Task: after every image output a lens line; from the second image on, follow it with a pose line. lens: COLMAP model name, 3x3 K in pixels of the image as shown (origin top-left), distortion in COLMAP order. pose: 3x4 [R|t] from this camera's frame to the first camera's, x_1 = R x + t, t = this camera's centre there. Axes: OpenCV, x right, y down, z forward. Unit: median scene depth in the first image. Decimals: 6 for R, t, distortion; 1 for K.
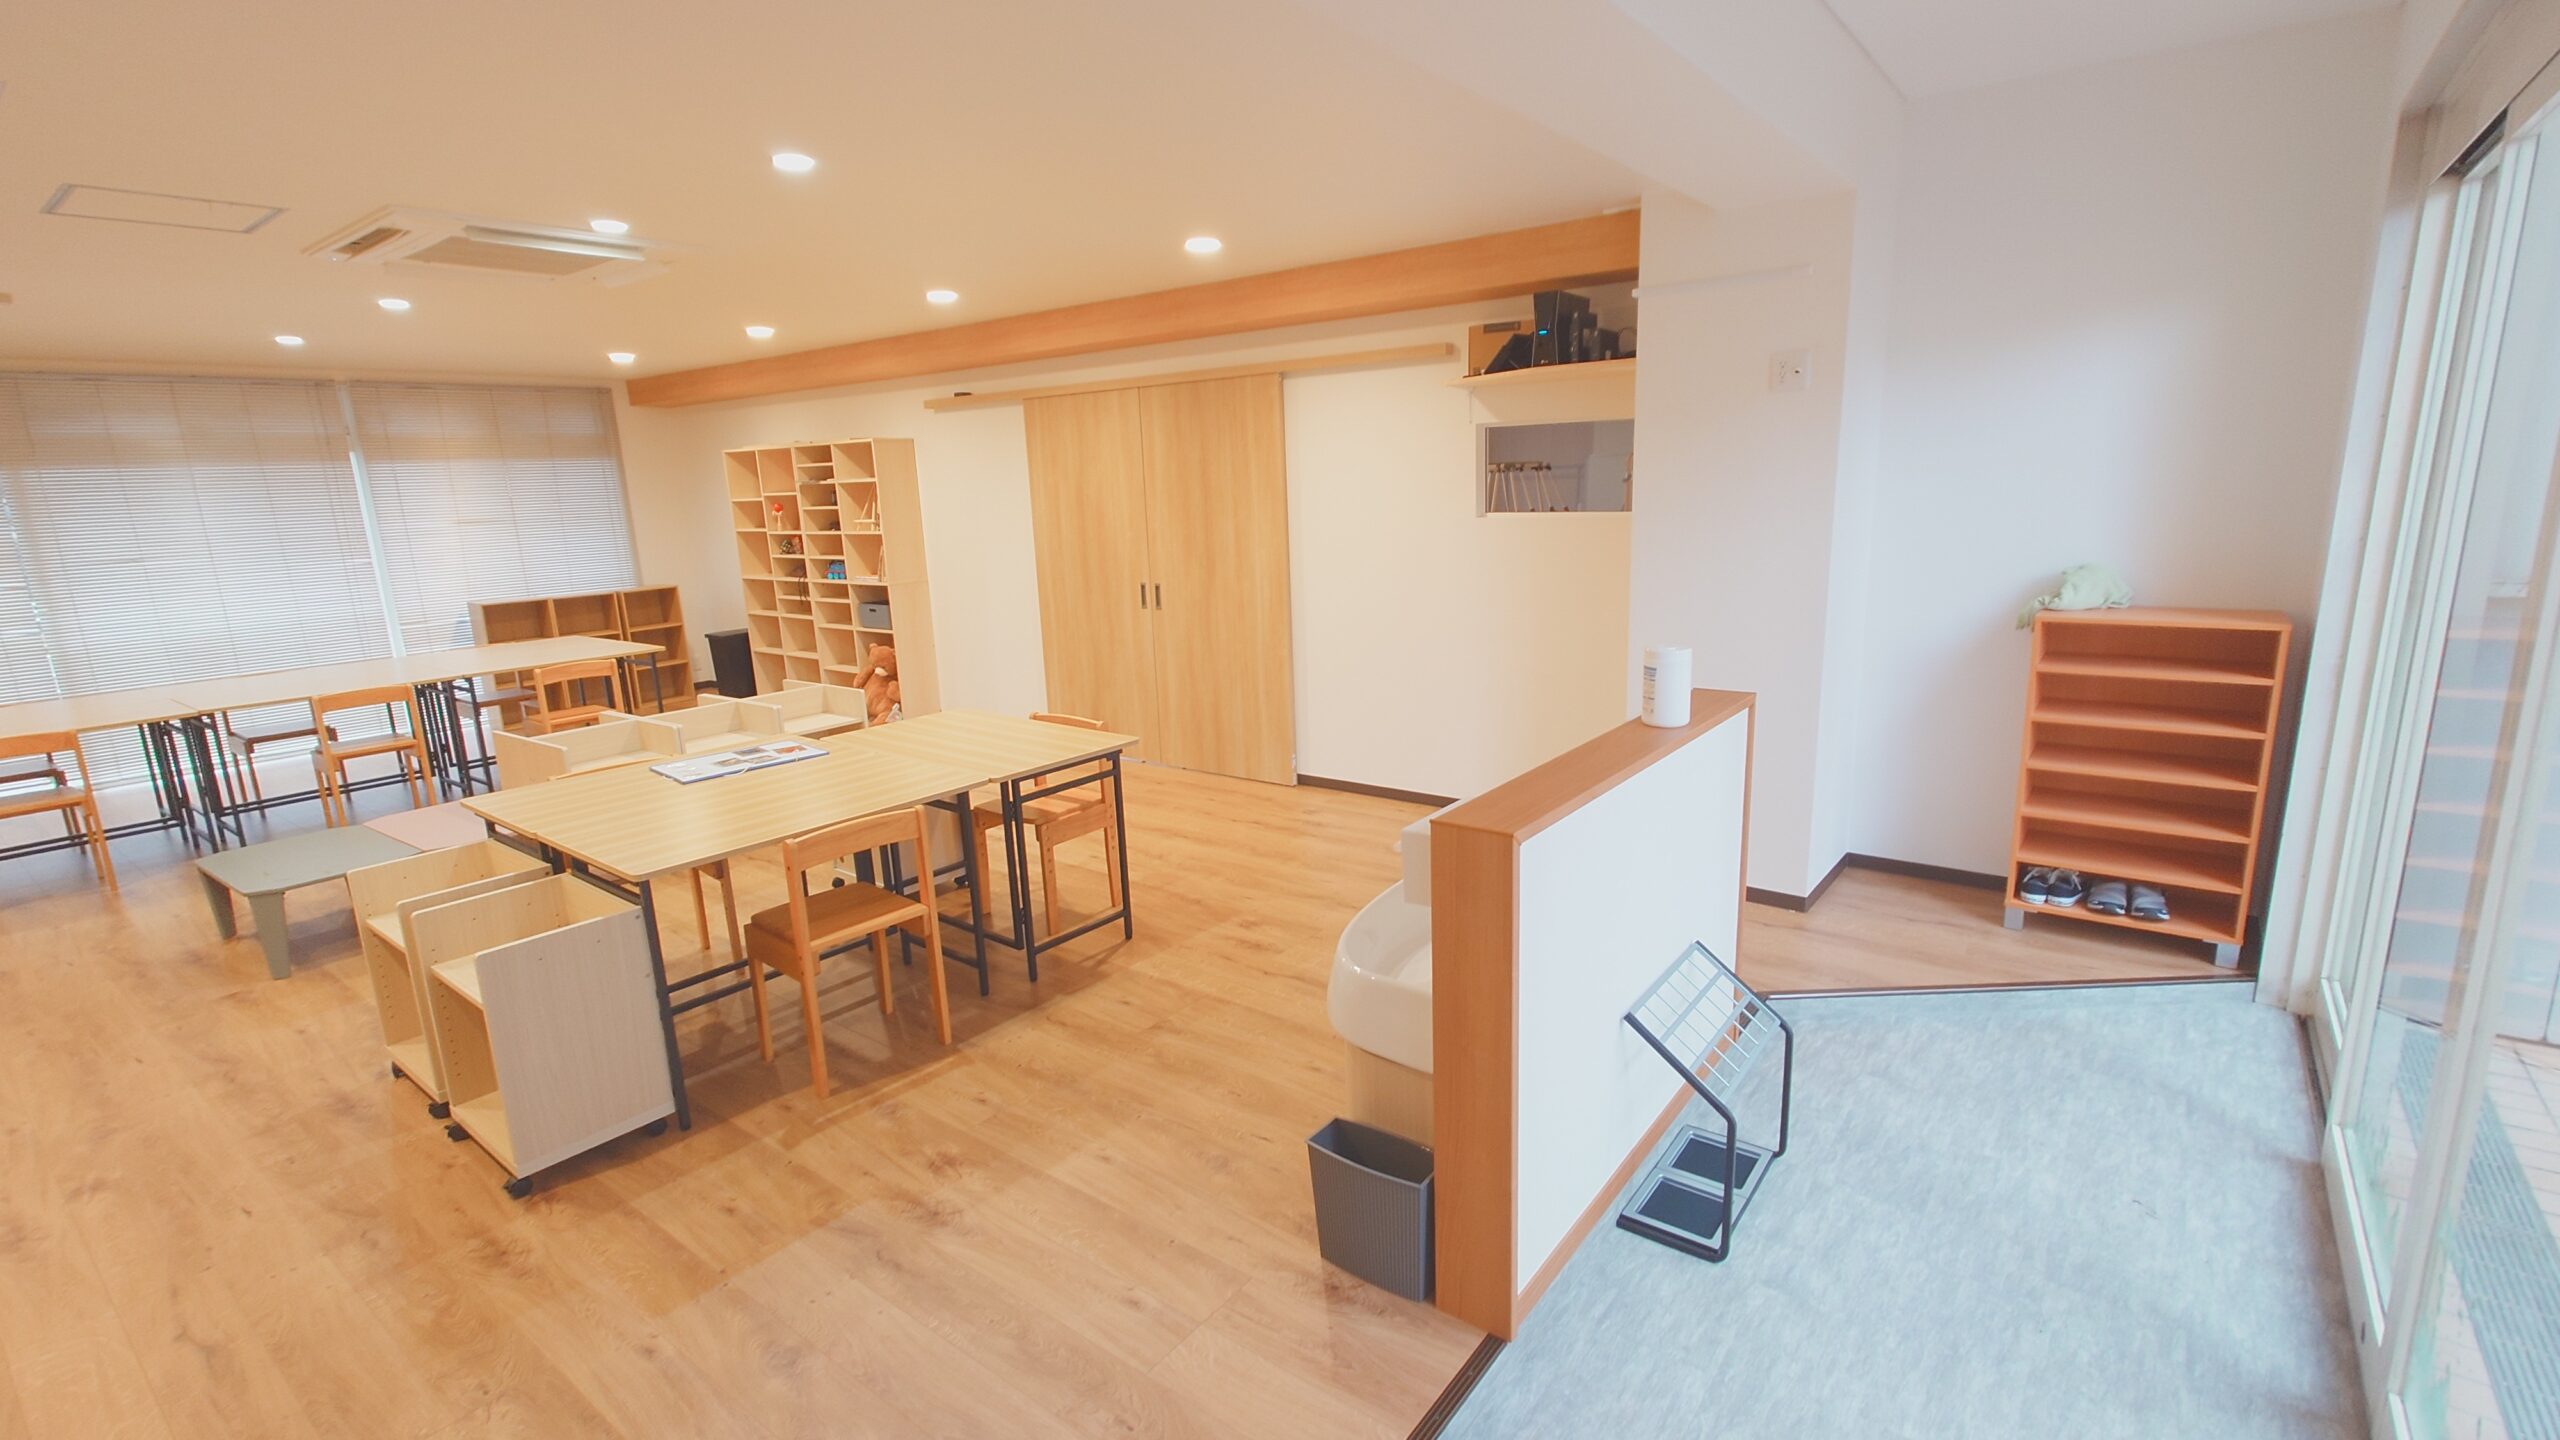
lens RADIAL K [[1146.6, 0, 1280.0], [0, 1146.6, 720.0], [0, 0, 1]] dist [0.003164, -0.000325]
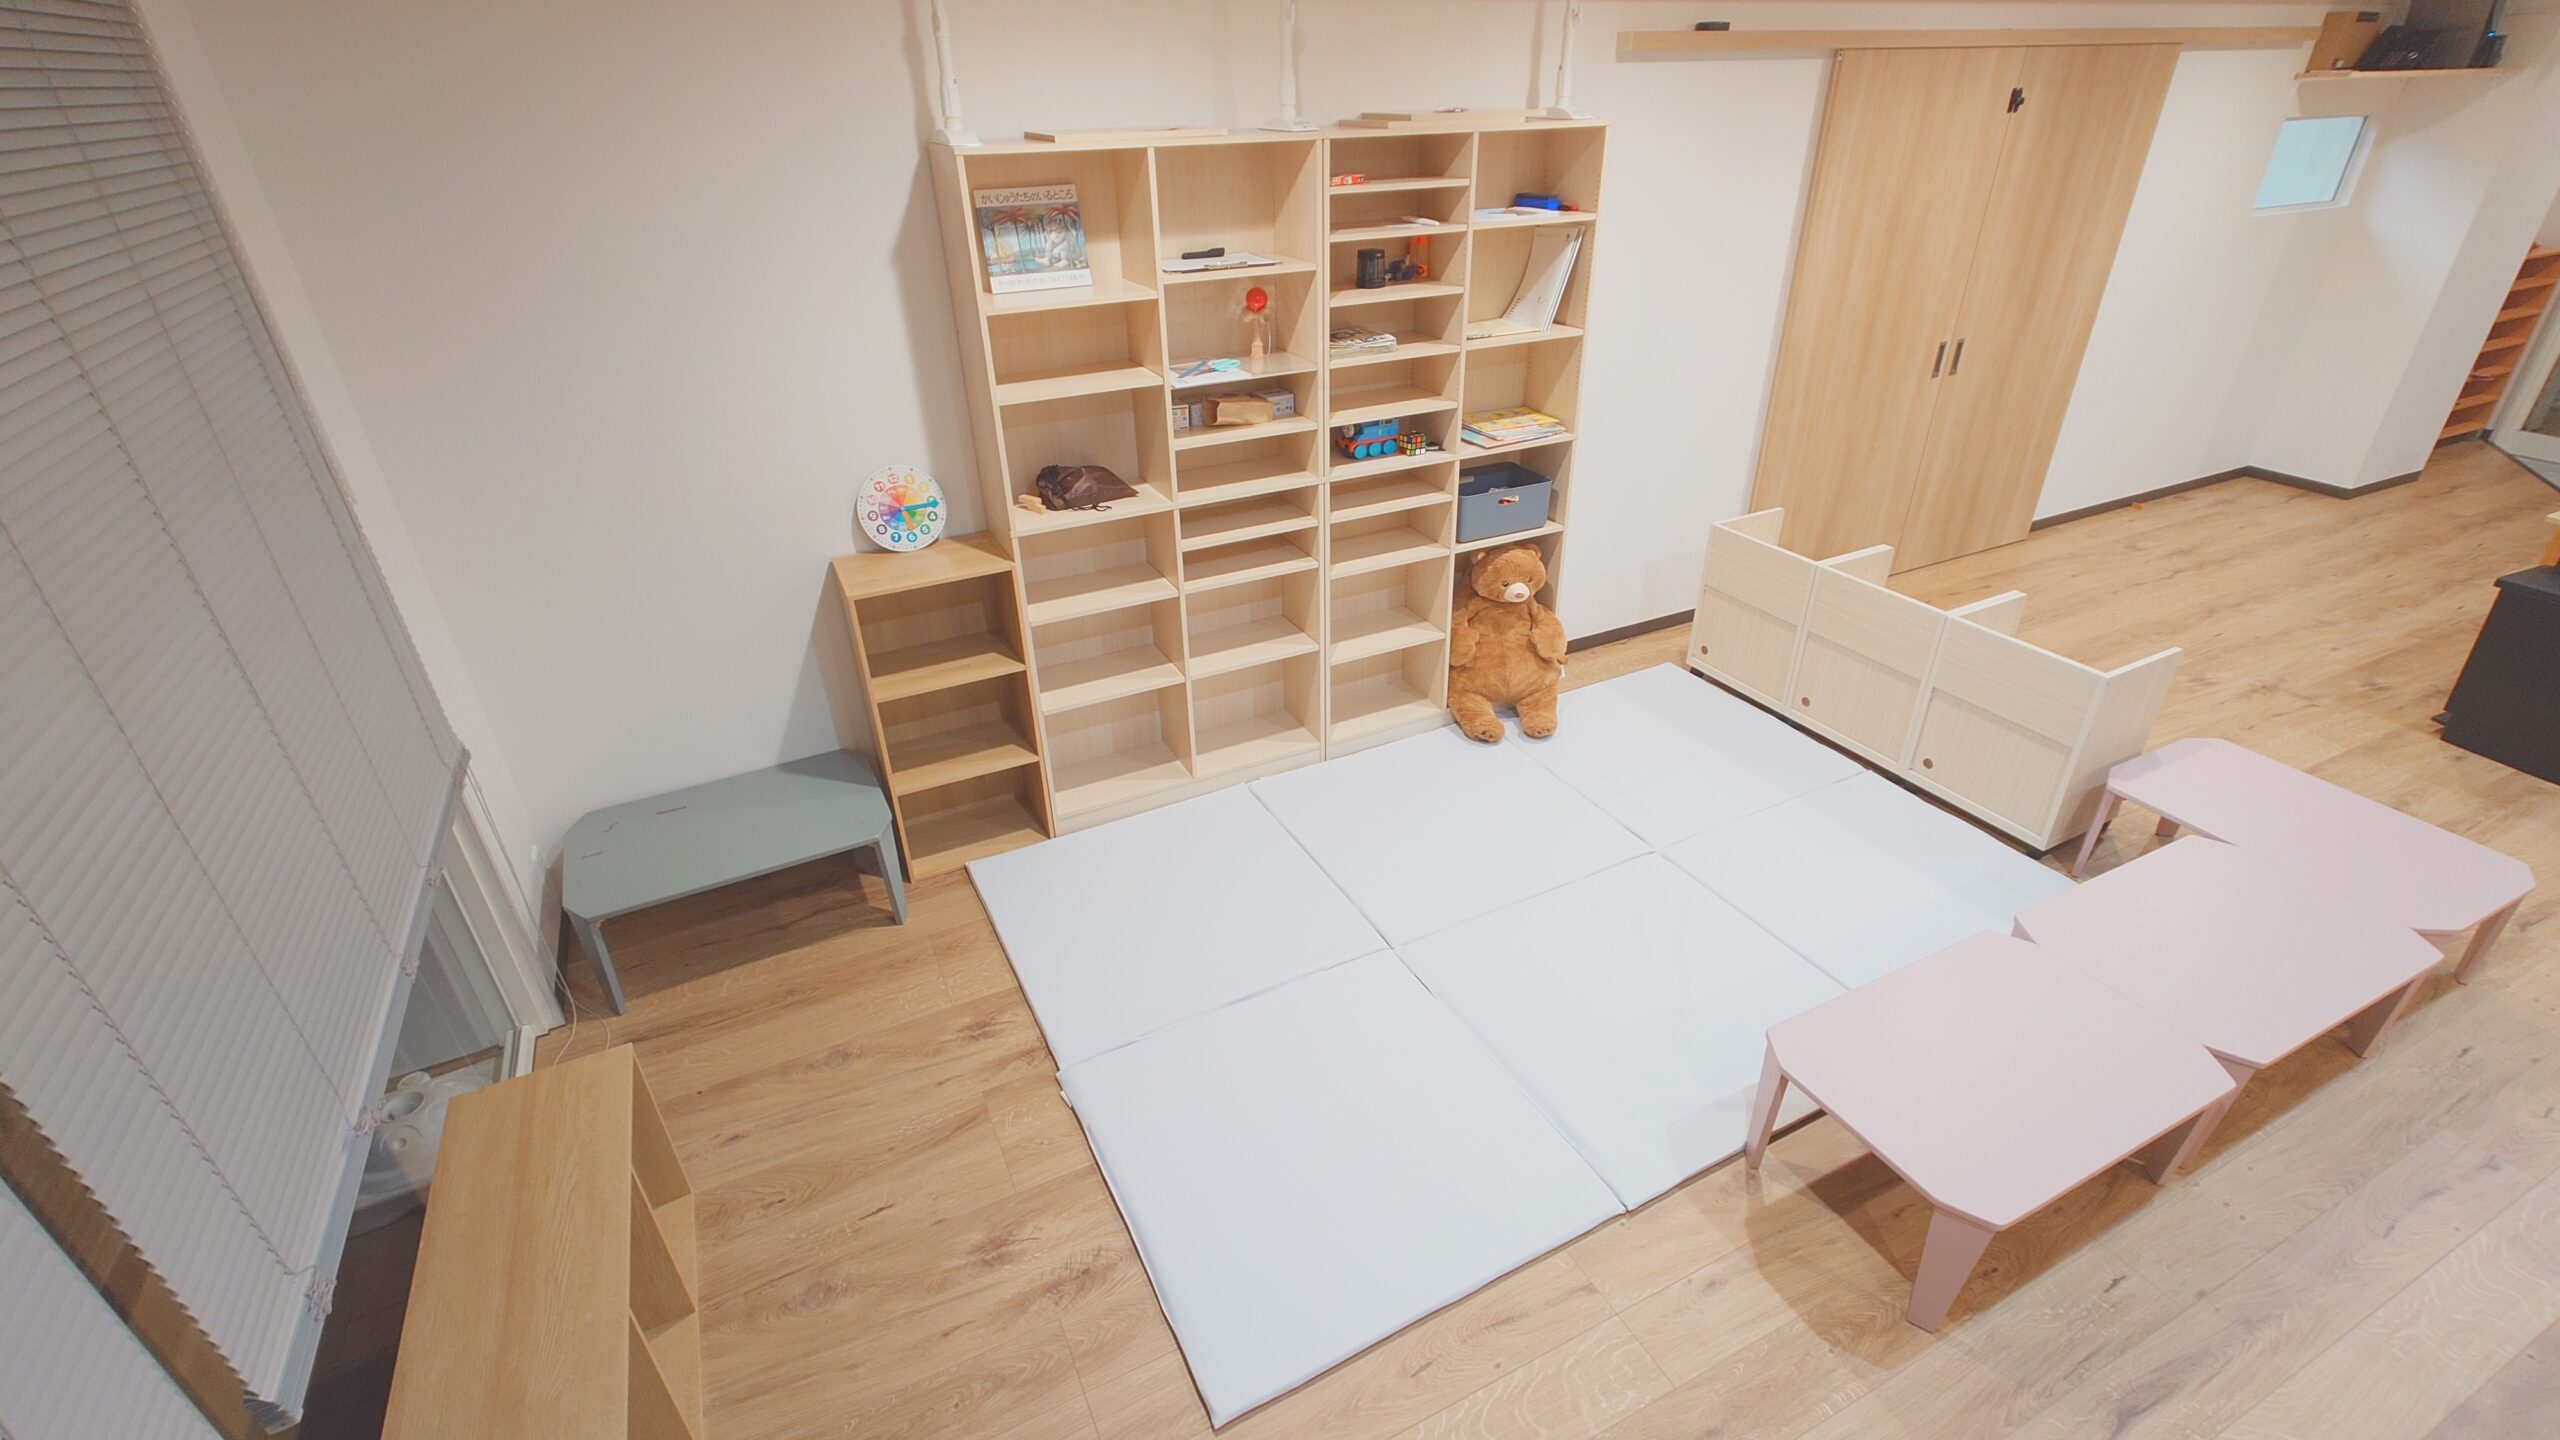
lens RADIAL K [[1146.6, 0, 1280.0], [0, 1146.6, 720.0], [0, 0, 1]] dist [0.003164, -0.000325]
pose [[0.444468, -0.414623, 0.794063, -1.529382], [0.191374, 0.909919, 0.367999, -0.386096], [-0.875114, -0.011601, 0.483778, 1.553105]]
